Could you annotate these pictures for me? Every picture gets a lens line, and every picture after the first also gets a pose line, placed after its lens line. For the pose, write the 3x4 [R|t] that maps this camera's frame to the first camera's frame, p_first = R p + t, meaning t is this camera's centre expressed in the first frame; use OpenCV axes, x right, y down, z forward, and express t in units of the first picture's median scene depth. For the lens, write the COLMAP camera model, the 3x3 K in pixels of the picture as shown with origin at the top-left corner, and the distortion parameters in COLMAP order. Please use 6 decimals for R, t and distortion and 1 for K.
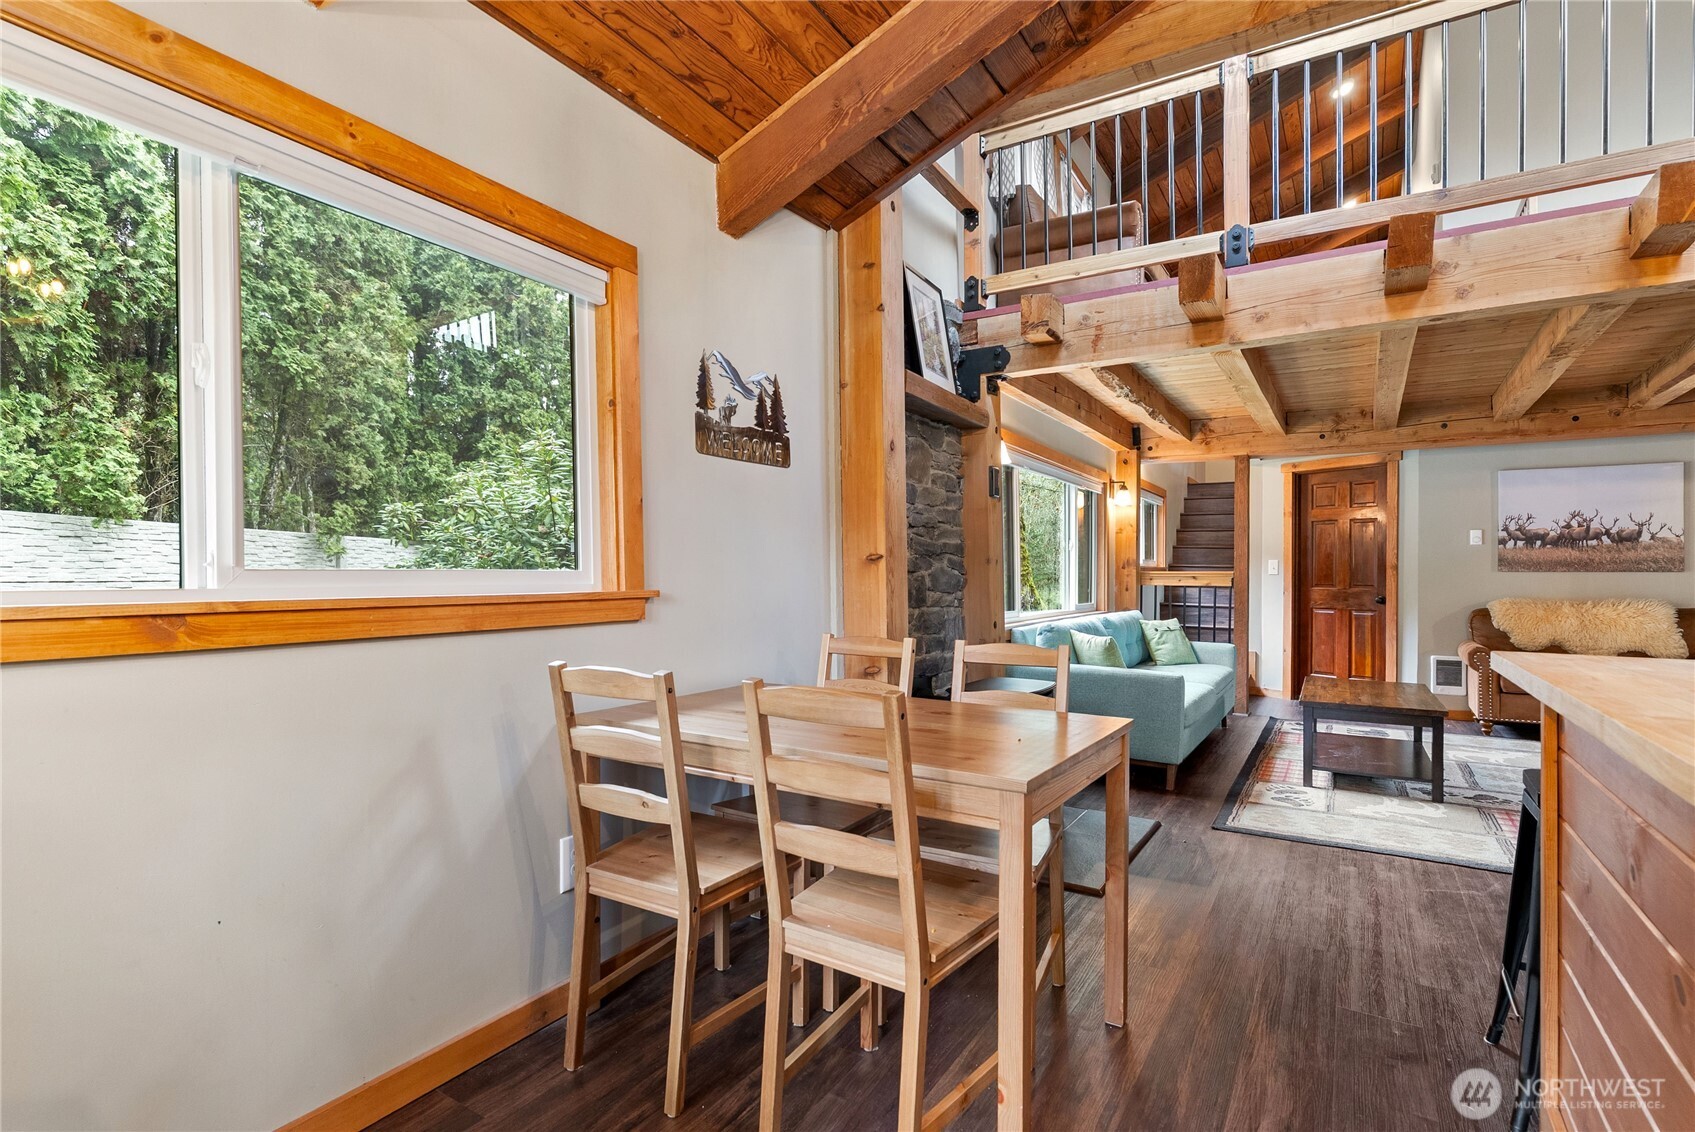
lens RADIAL K [[812.2, 0, 858.0], [0, 812.2, 572.8], [0, 0, 1]] dist [0.003510, -0.000980]
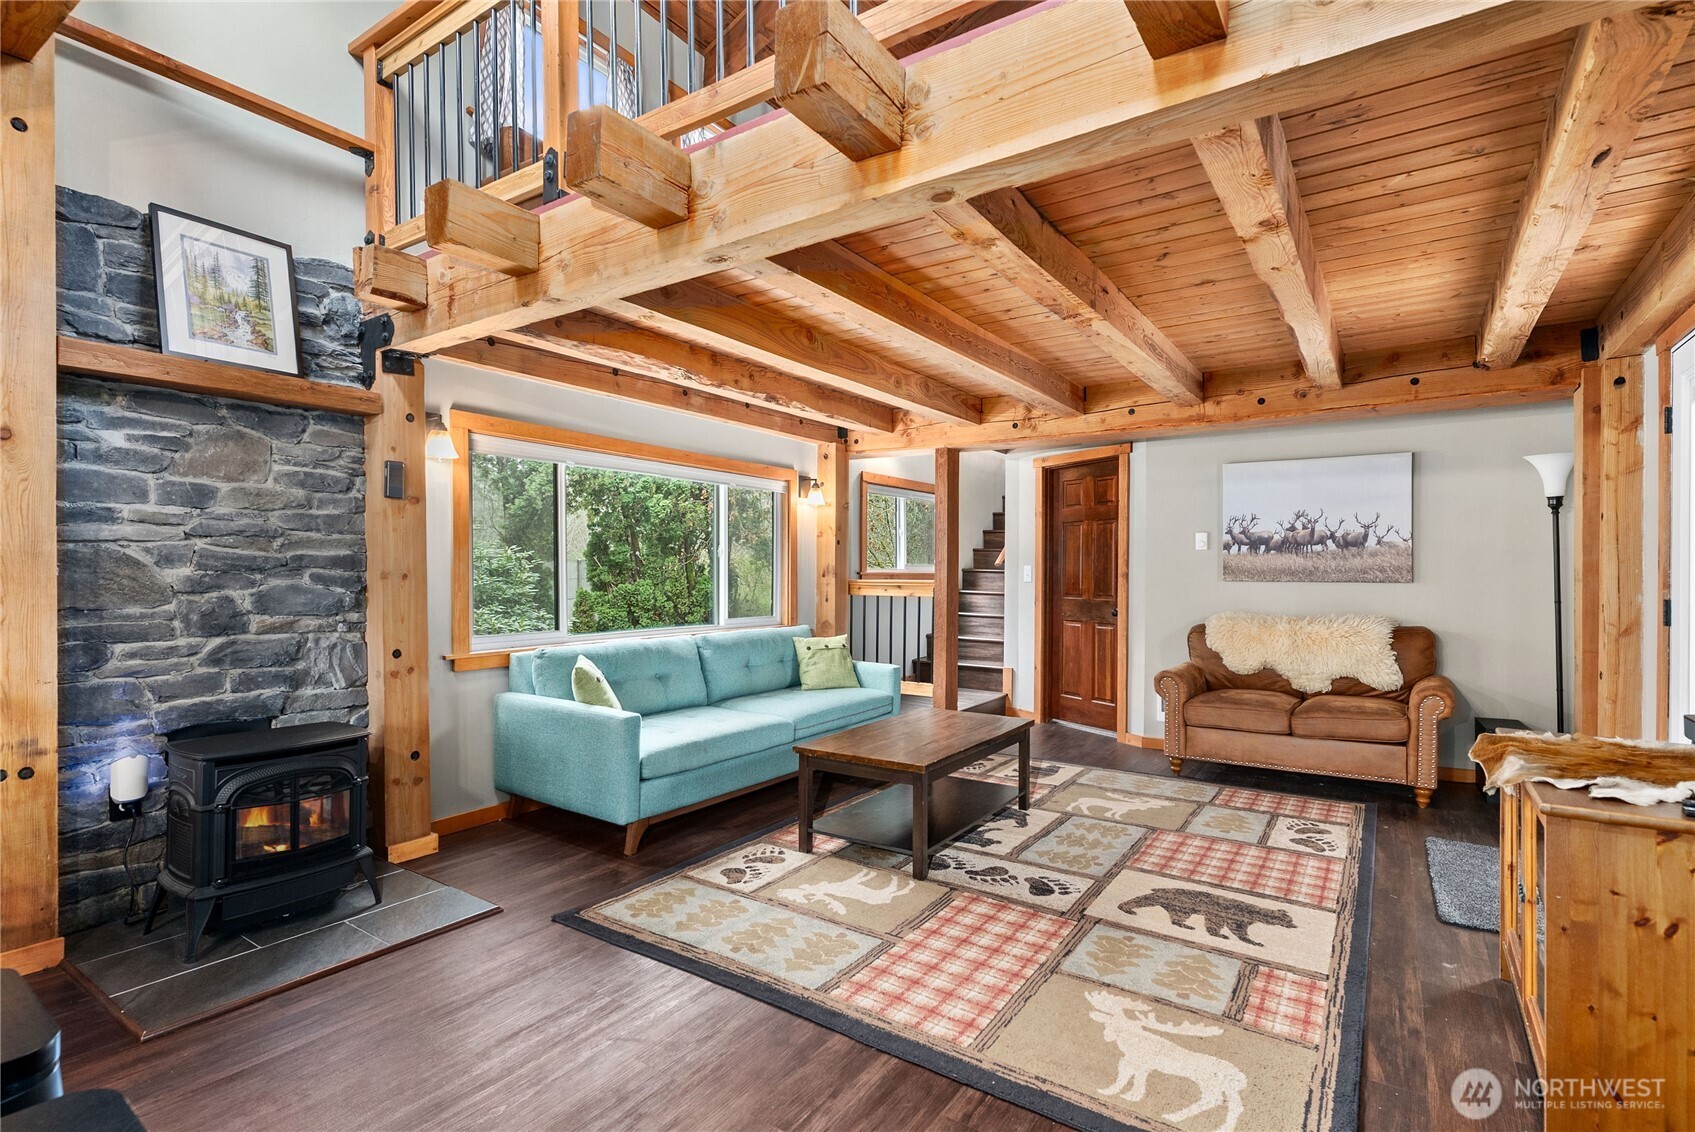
lens RADIAL K [[812.2, 0, 838.4], [0, 812.2, 569.7], [0, 0, 1]] dist [0.003510, -0.000980]
pose [[0.999201, -0.000980, -0.039948, 0.443733], [0.000870, 0.999996, -0.002767, -0.012545], [0.039950, 0.002730, 0.999198, 0.133858]]
